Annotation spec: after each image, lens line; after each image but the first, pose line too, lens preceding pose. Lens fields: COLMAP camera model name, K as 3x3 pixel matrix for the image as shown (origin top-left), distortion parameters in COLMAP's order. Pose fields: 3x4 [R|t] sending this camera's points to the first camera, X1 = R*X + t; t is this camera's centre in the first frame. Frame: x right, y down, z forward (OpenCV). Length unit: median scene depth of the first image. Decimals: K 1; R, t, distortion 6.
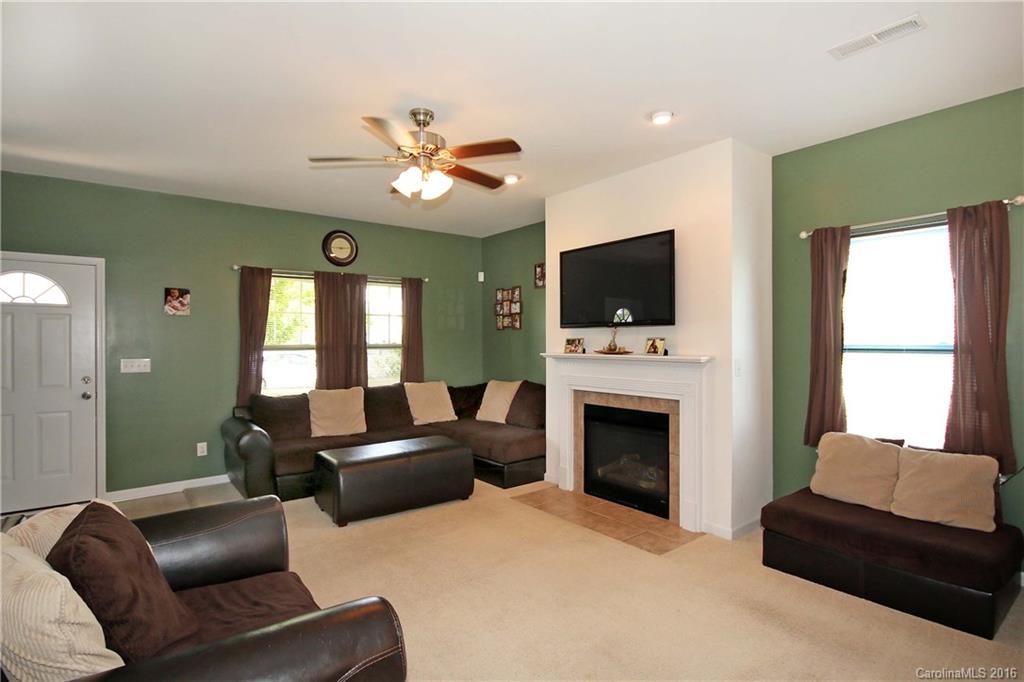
lens RADIAL K [[506.7, 0, 503.8], [0, 506.7, 343.1], [0, 0, 1]] dist [-0.001454, -0.000070]
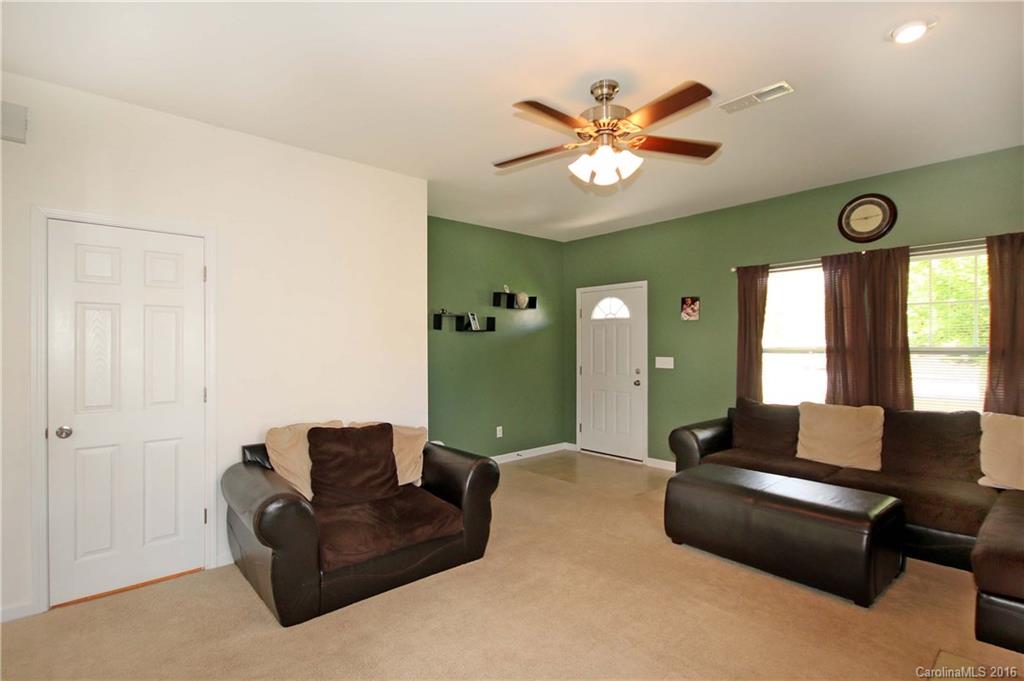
lens RADIAL K [[506.7, 0, 503.8], [0, 506.7, 342.6], [0, 0, 1]] dist [-0.001454, -0.000070]
pose [[0.058466, -0.000195, -0.998289, 0.475355], [0.000798, 1.000000, -0.000148, -0.004876], [0.998289, -0.000788, 0.058466, 0.509725]]
